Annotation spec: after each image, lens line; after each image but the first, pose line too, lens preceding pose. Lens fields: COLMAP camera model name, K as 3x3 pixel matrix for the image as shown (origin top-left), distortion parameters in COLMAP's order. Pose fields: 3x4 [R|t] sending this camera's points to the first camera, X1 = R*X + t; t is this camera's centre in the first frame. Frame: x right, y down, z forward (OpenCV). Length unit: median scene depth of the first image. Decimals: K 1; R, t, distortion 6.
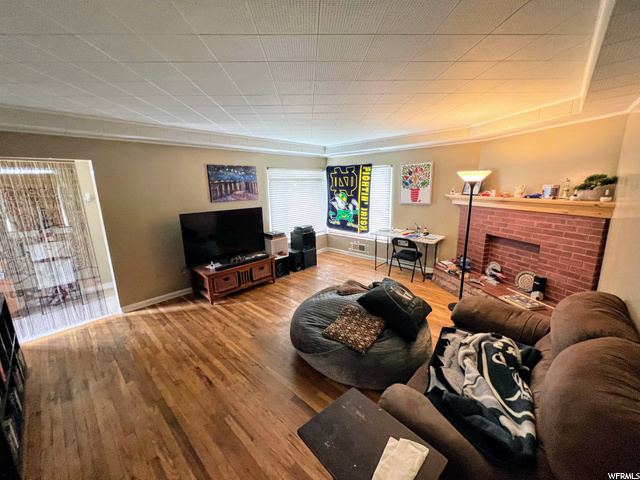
lens RADIAL K [[254.9, 0, 319.7], [0, 254.9, 239.1], [0, 0, 1]] dist [-0.002936, 0.000055]
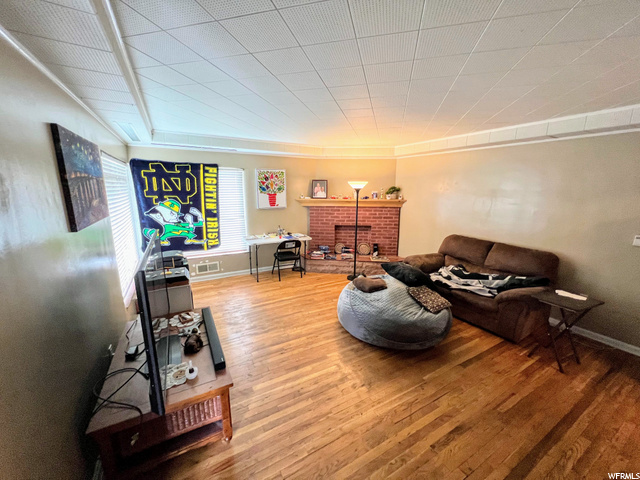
lens RADIAL K [[254.9, 0, 317.6], [0, 254.9, 239.8], [0, 0, 1]] dist [-0.002936, 0.000055]
pose [[0.310327, -0.169724, 0.935356, -0.500928], [0.187887, 0.975474, 0.114668, -0.084493], [-0.931878, 0.140157, 0.334605, 0.431375]]
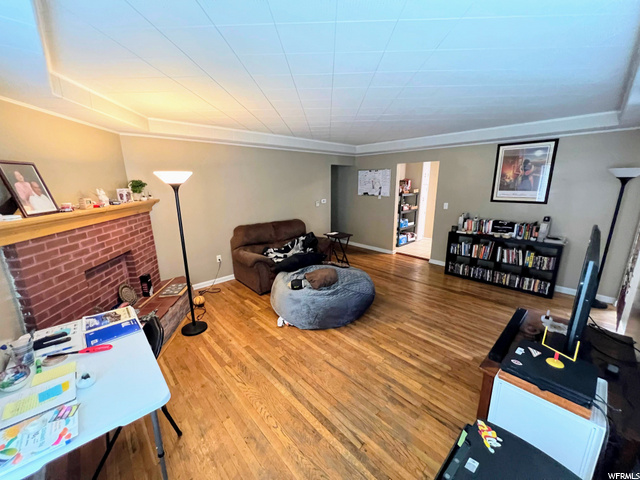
lens RADIAL K [[254.9, 0, 320.8], [0, 254.9, 238.8], [0, 0, 1]] dist [-0.002936, 0.000055]
pose [[-0.996931, 0.012552, 0.077270, 0.028949], [0.044055, 0.905874, 0.421249, -0.223321], [-0.064709, 0.423361, -0.903647, 1.024289]]
